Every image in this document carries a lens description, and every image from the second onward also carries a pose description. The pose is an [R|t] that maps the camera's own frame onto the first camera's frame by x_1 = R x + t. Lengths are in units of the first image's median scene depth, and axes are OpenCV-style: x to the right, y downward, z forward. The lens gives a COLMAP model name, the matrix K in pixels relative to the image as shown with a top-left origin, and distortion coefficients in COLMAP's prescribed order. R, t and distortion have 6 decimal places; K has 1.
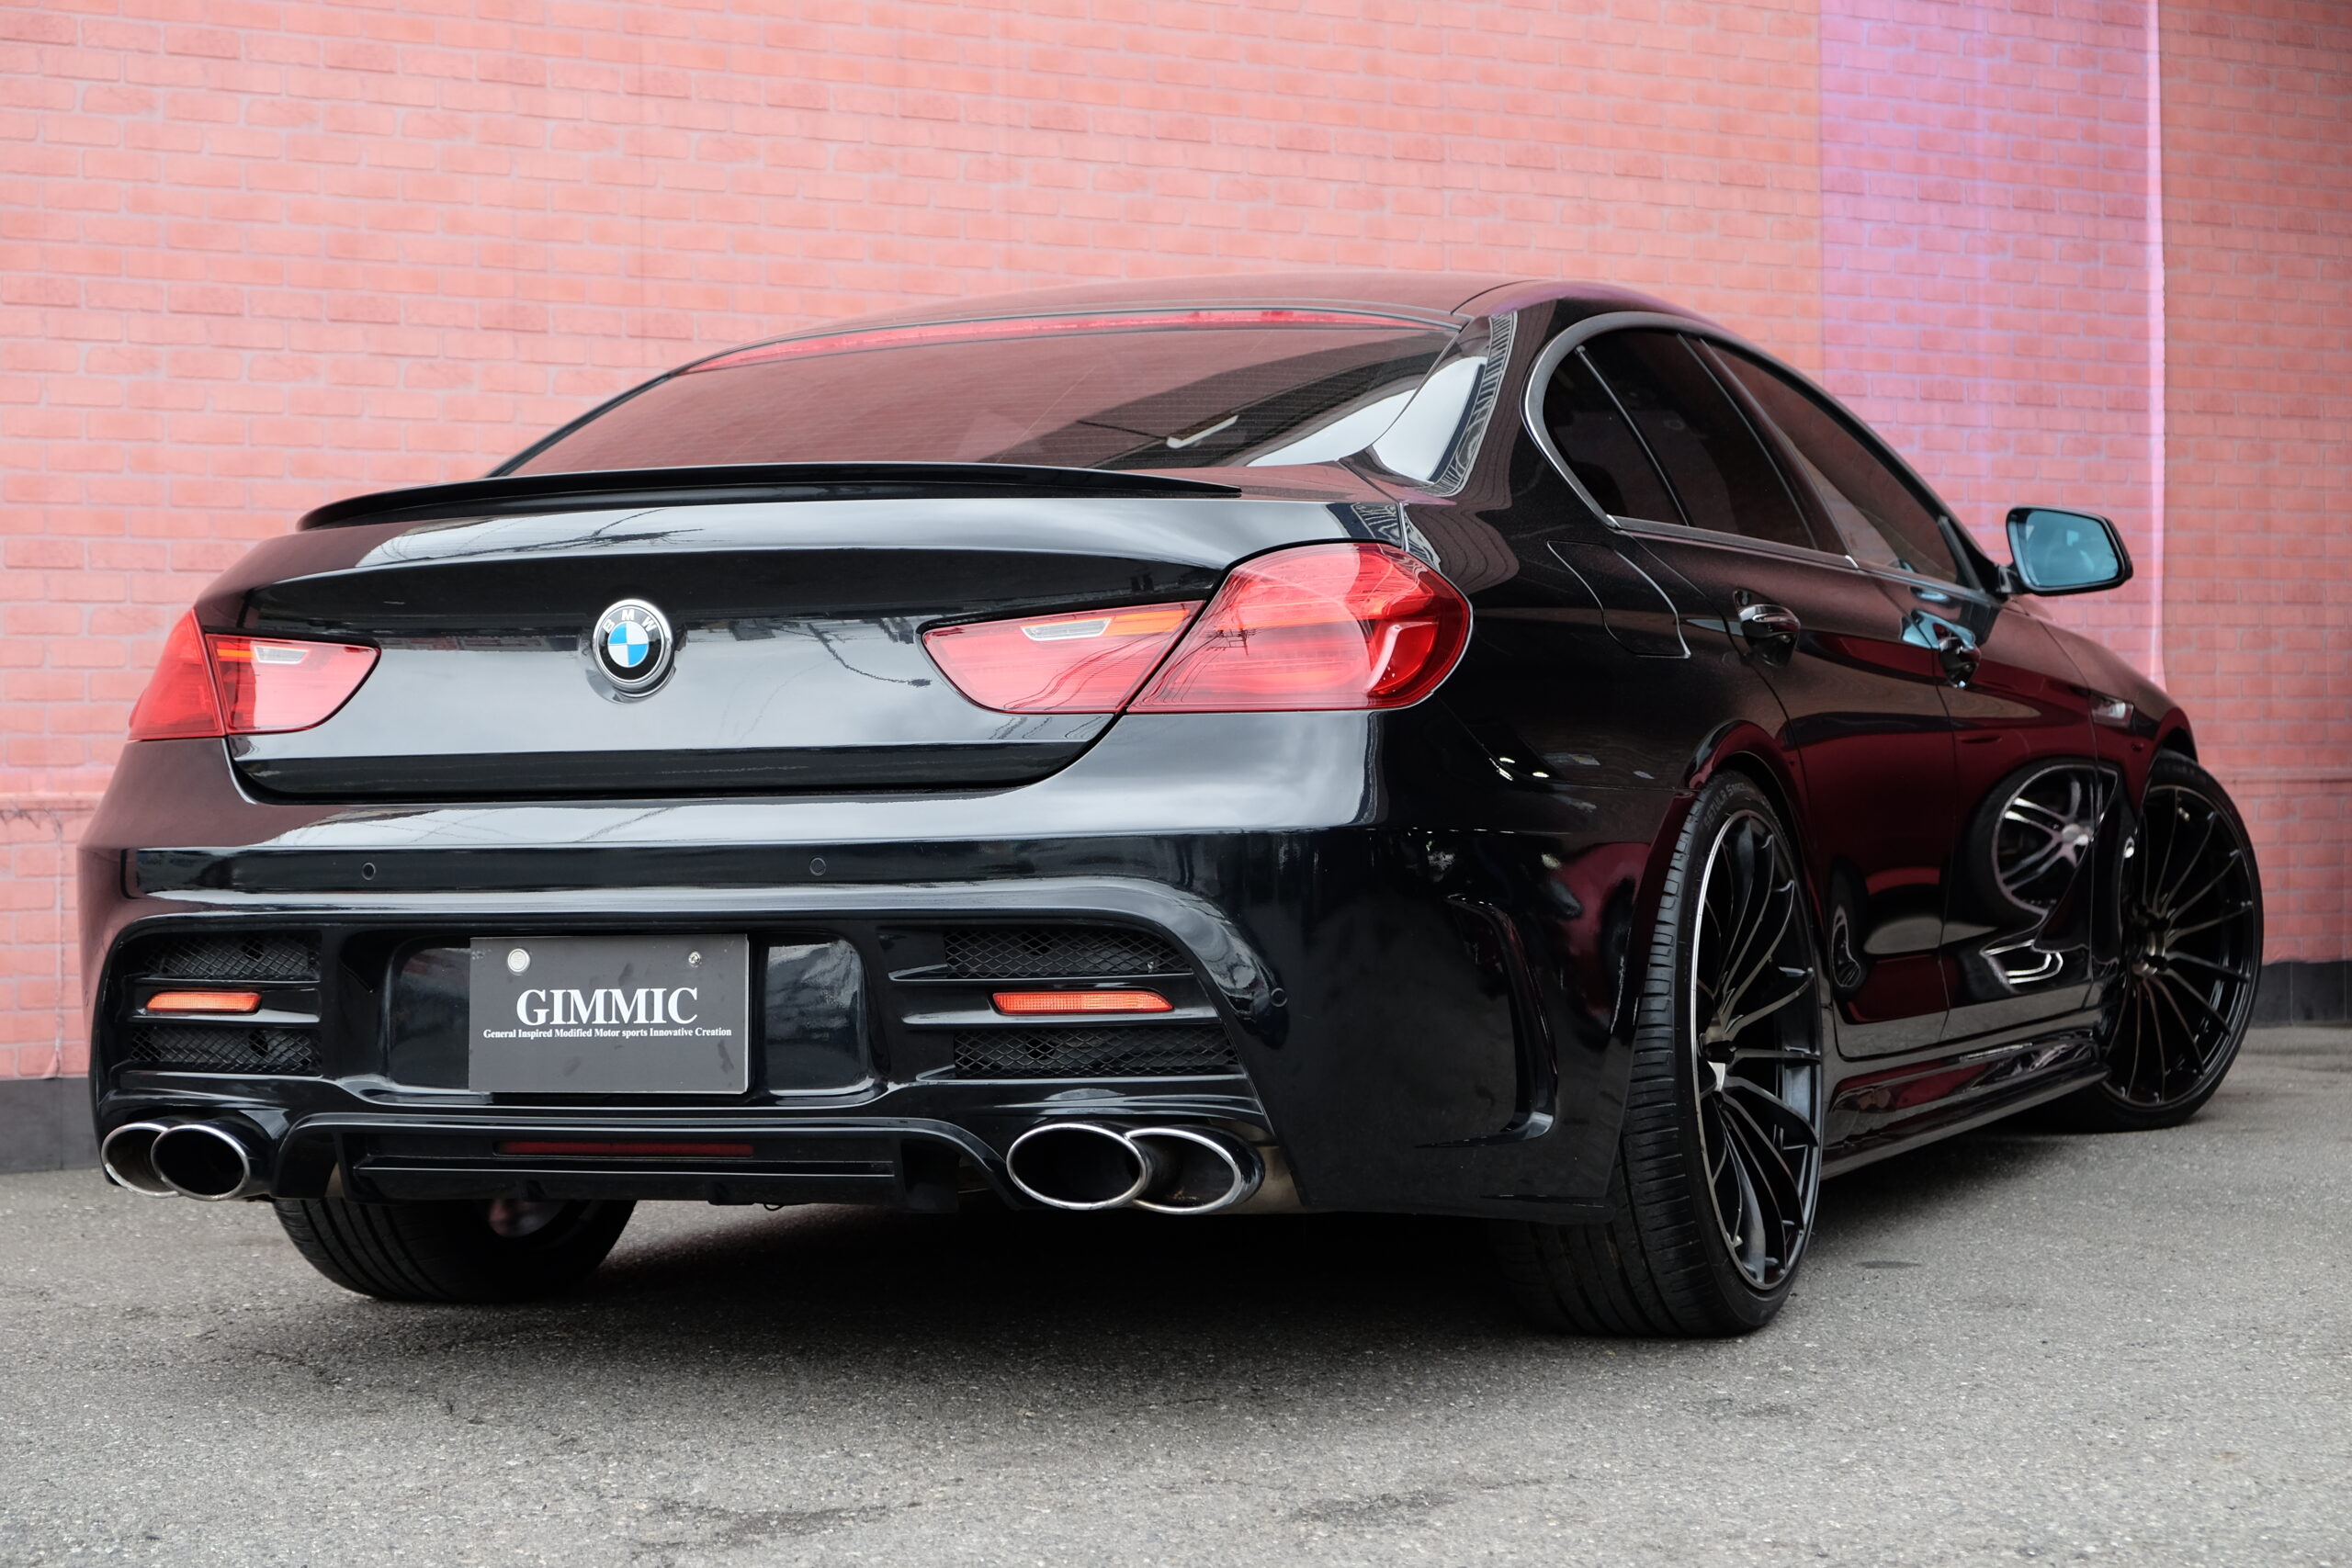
lens RADIAL K [[4573.3, 0, 1150.4], [0, 4573.3, 807.3], [0, 0, 1]] dist [0.006609, 0.000000]
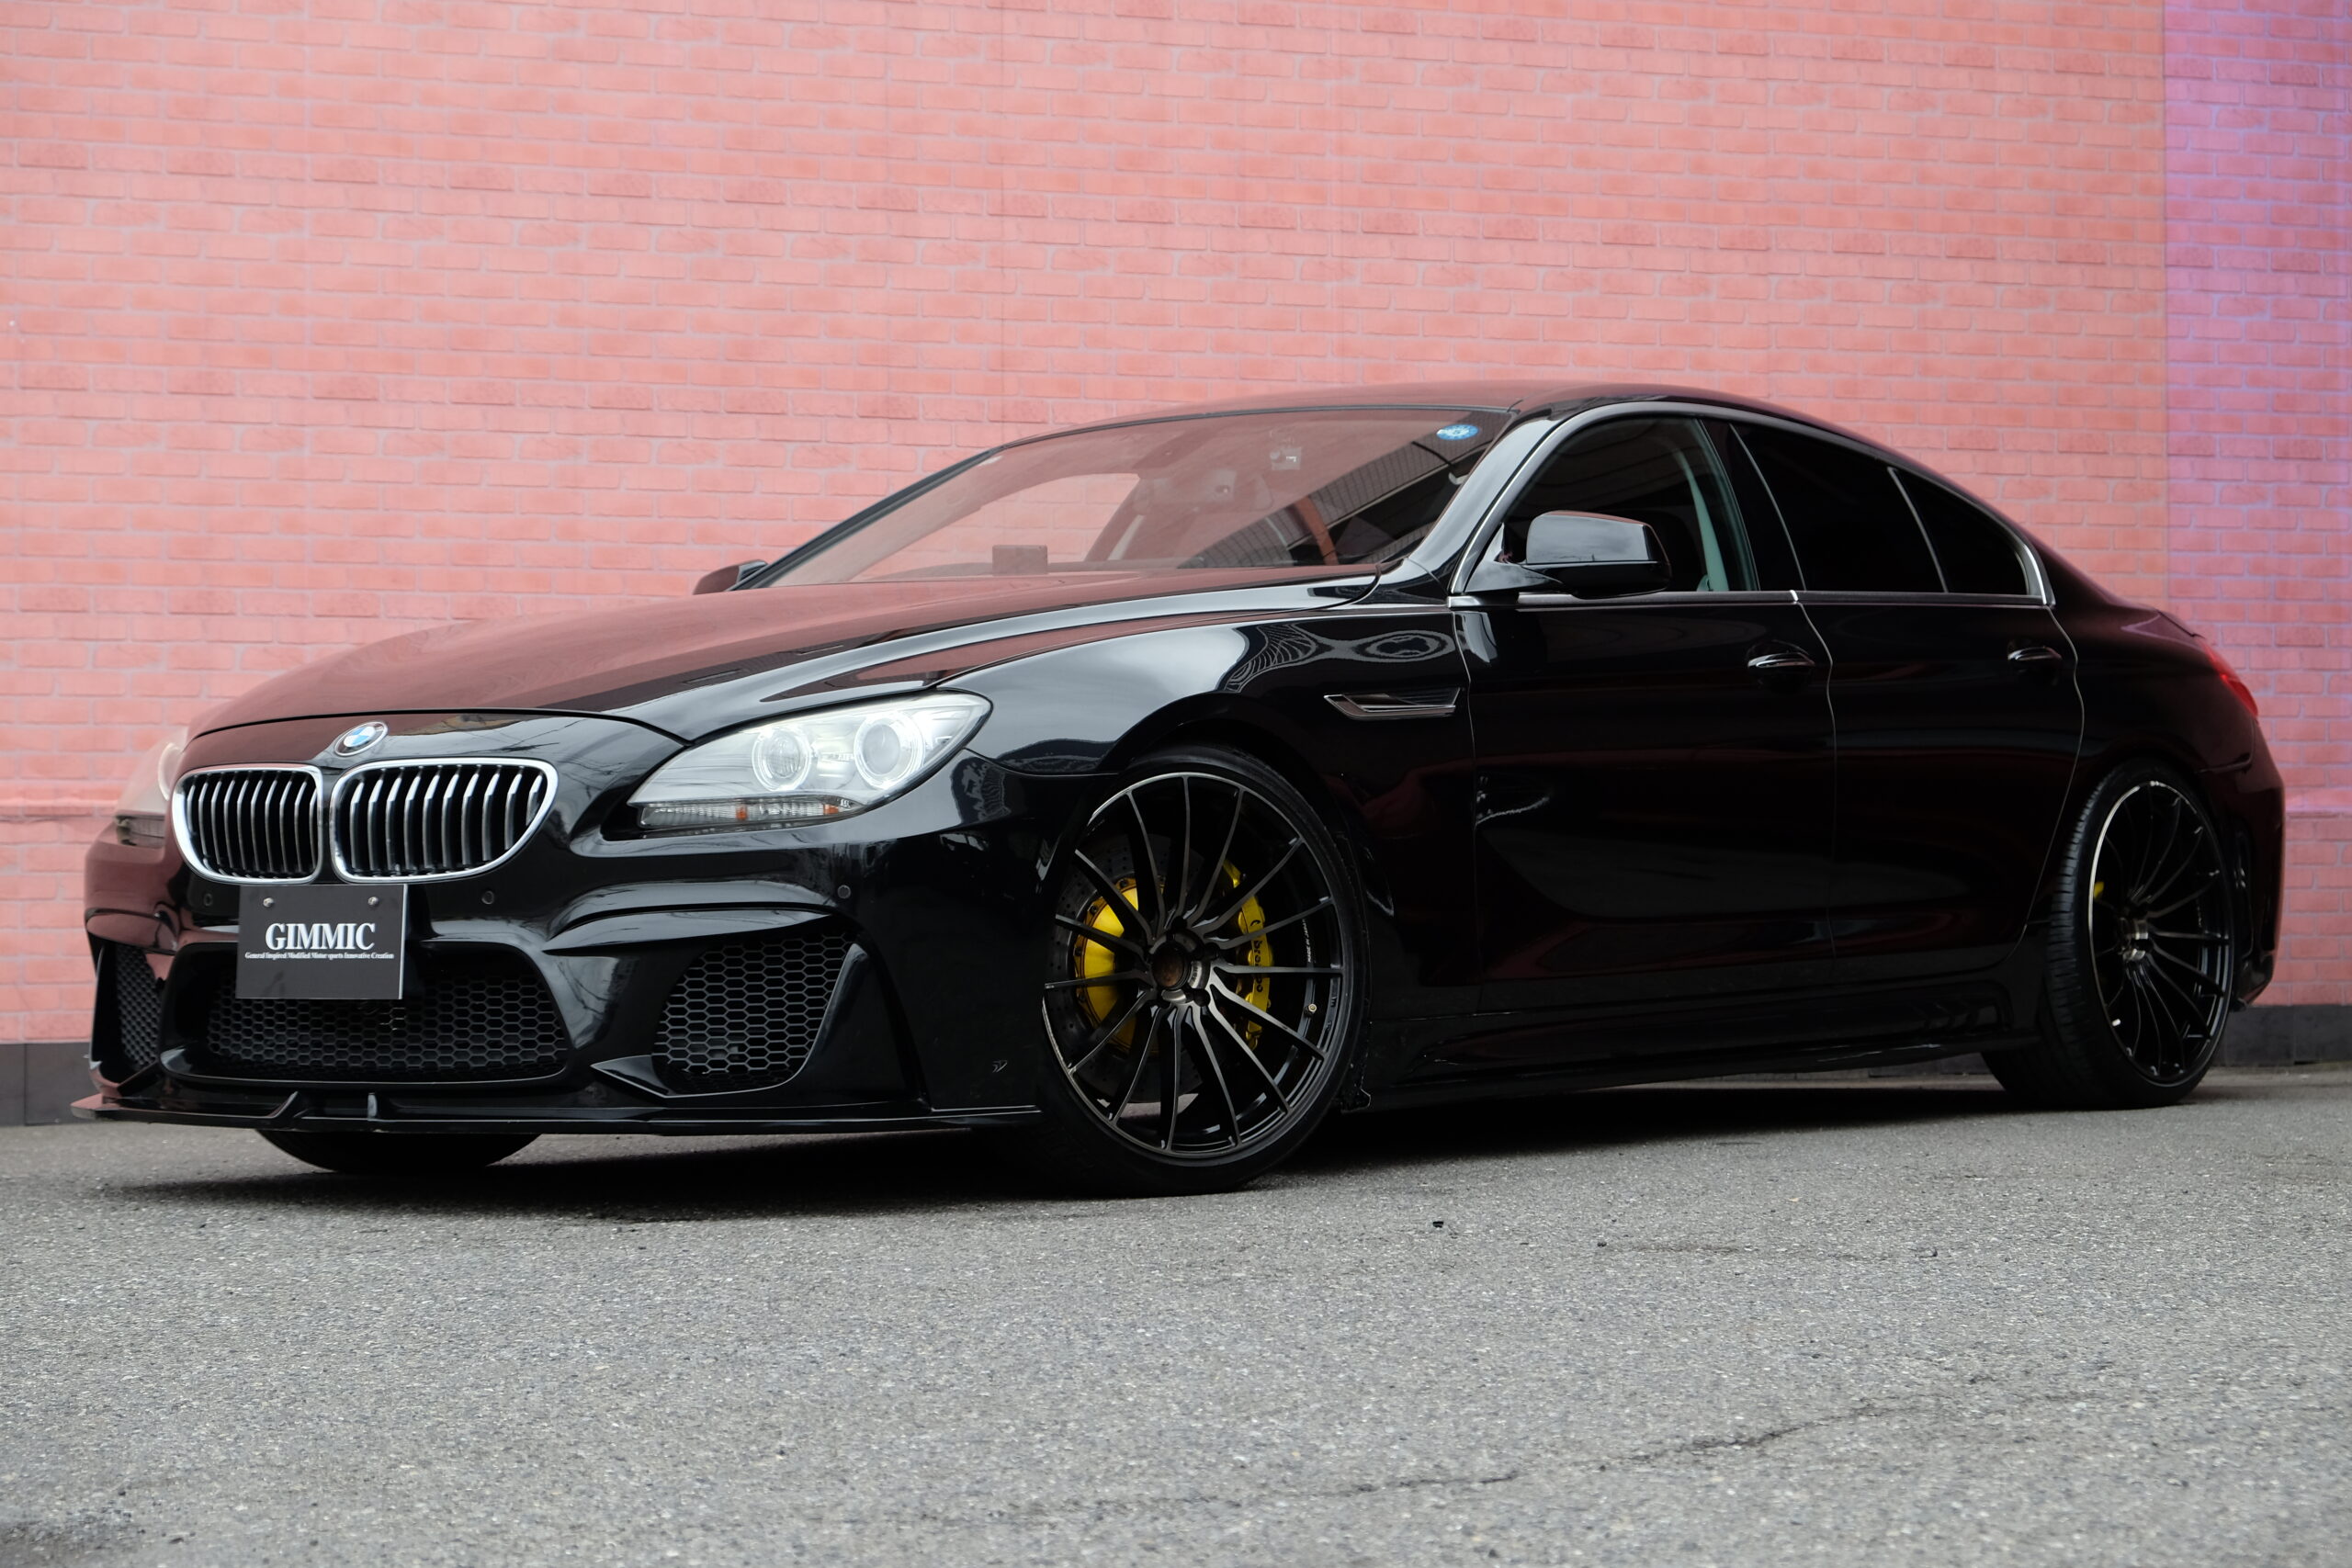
lens RADIAL K [[5390.0, 0, 1160.9], [0, 5390.0, 767.5], [0, 0, 1]] dist [0.056128, 0.000000]
pose [[0.978384, -0.001920, -0.206788, 0.200588], [-0.005168, 0.999417, -0.033736, 0.029980], [0.206732, 0.034075, 0.977804, -0.316971]]
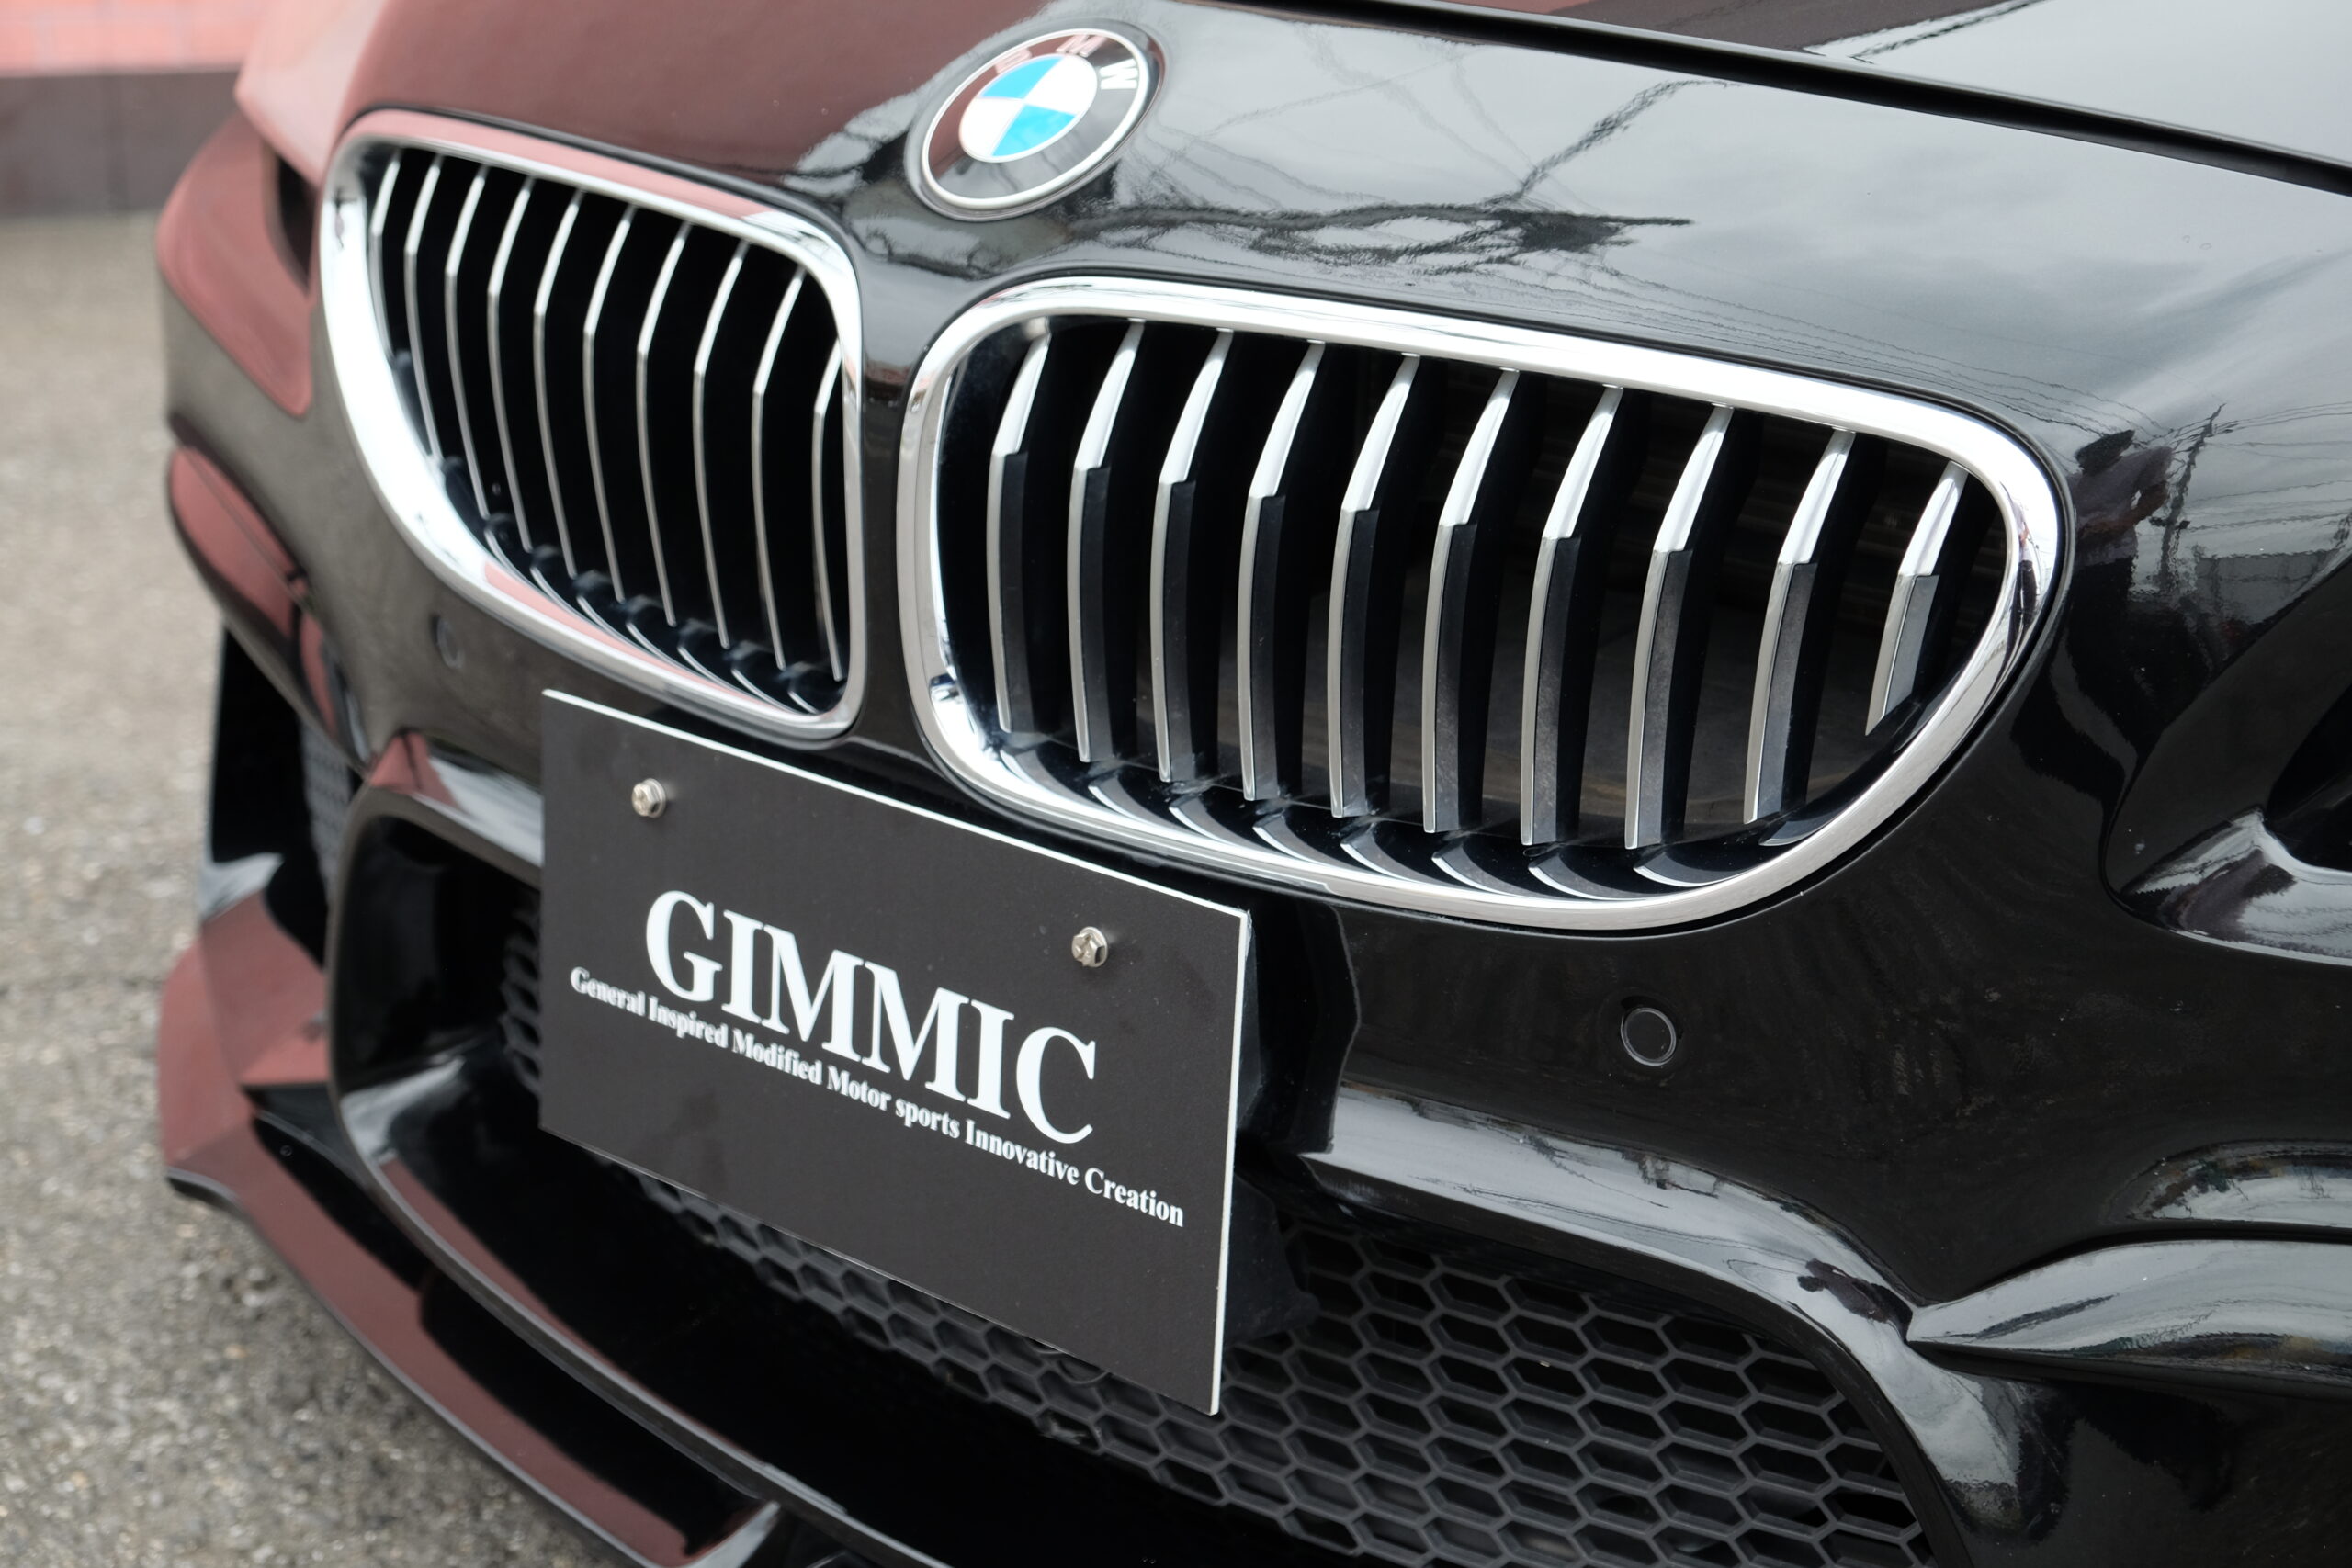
lens RADIAL K [[4039.4, 0, 1167.7], [0, 4039.4, 768.5], [0, 0, 1]] dist [0.015686, 0.000000]
pose [[0.949319, 0.113438, -0.293131, -0.041955], [-0.017570, 0.950296, 0.310852, -0.023385], [0.313824, -0.289947, 0.904127, 0.333726]]
